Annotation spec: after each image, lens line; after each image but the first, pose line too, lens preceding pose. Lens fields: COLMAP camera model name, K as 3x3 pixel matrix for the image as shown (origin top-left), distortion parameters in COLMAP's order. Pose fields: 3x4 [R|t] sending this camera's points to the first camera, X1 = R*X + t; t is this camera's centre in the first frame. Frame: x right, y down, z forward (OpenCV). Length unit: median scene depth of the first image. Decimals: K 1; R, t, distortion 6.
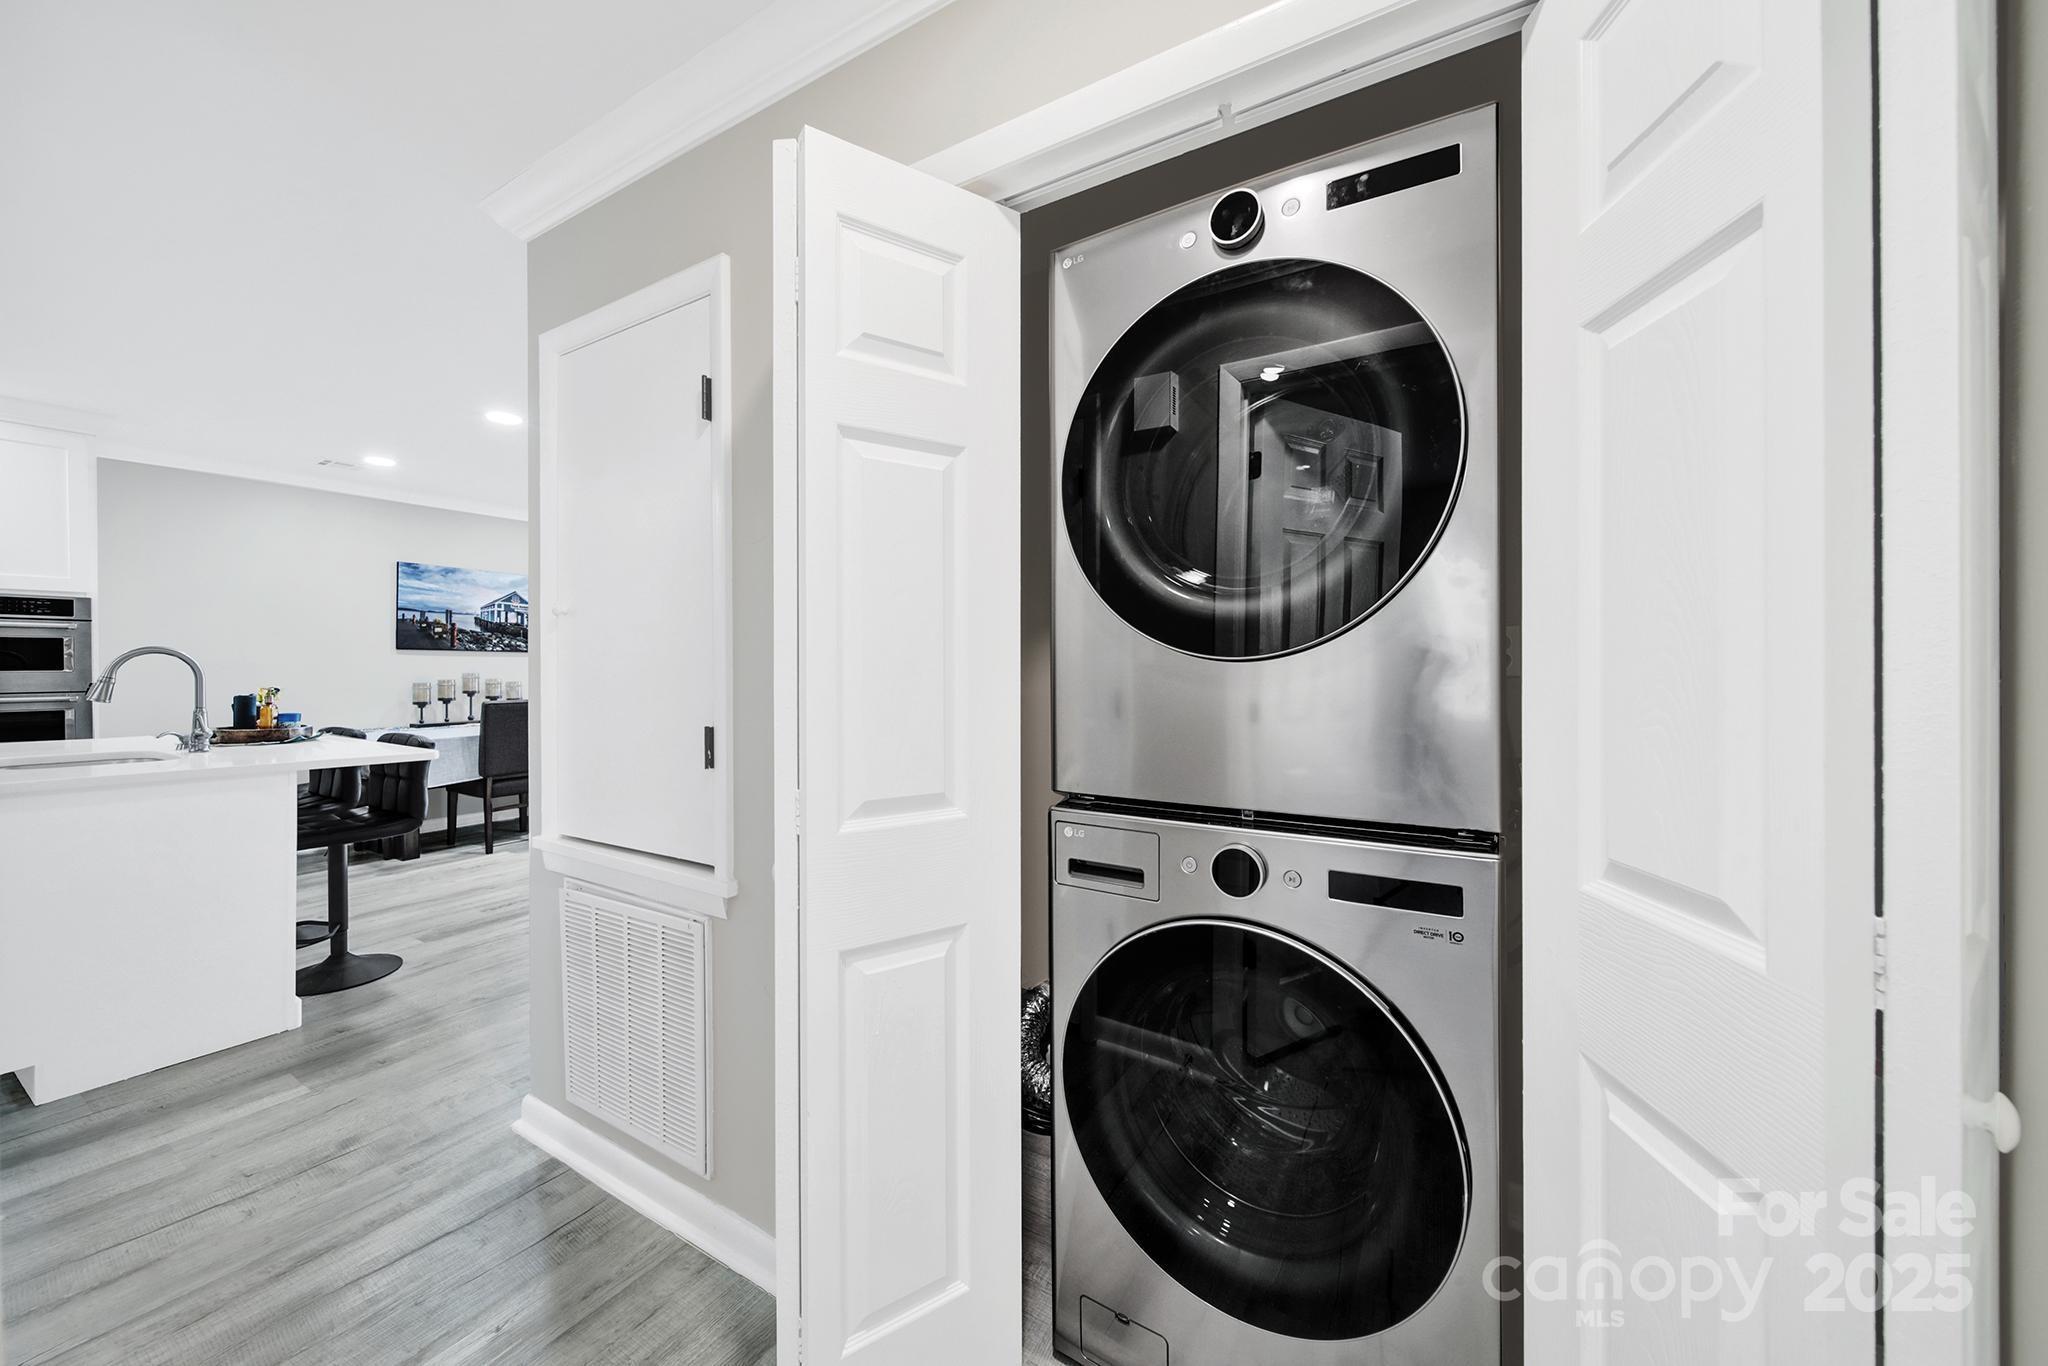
lens RADIAL K [[737.7, 0, 1028.1], [0, 737.7, 665.0], [0, 0, 1]] dist [-0.002047, -0.000551]
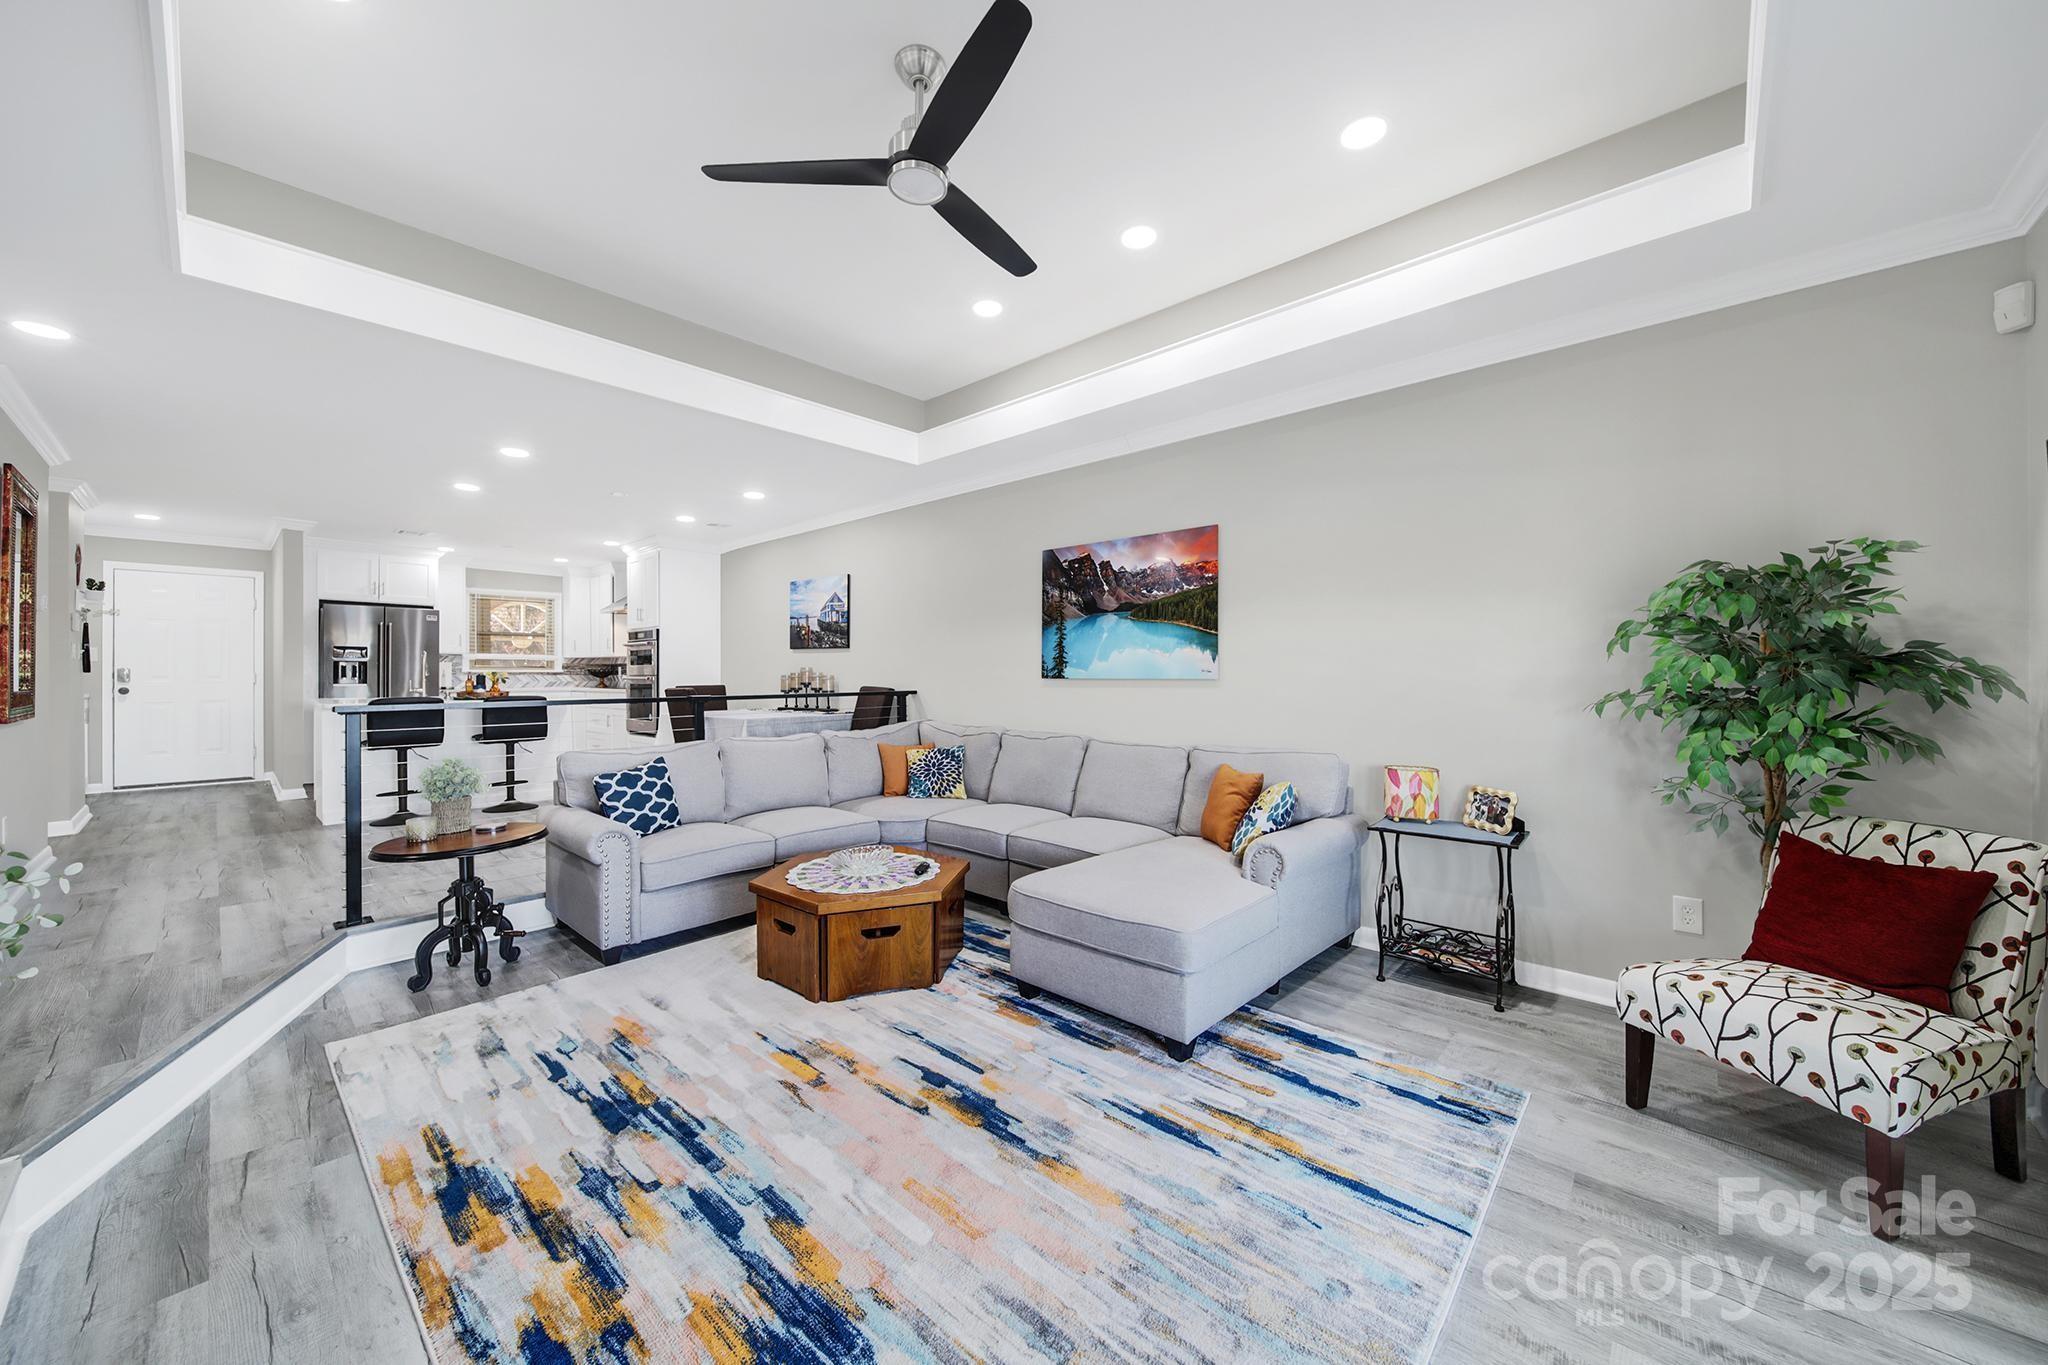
lens RADIAL K [[741.1, 0, 1017.8], [0, 741.1, 676.0], [0, 0, 1]] dist [-0.002688, -0.000268]
pose [[-0.214408, 0.004352, -0.976734, 0.324070], [0.000541, 0.999990, 0.004337, 0.019804], [0.976744, 0.000402, -0.214409, 1.610852]]
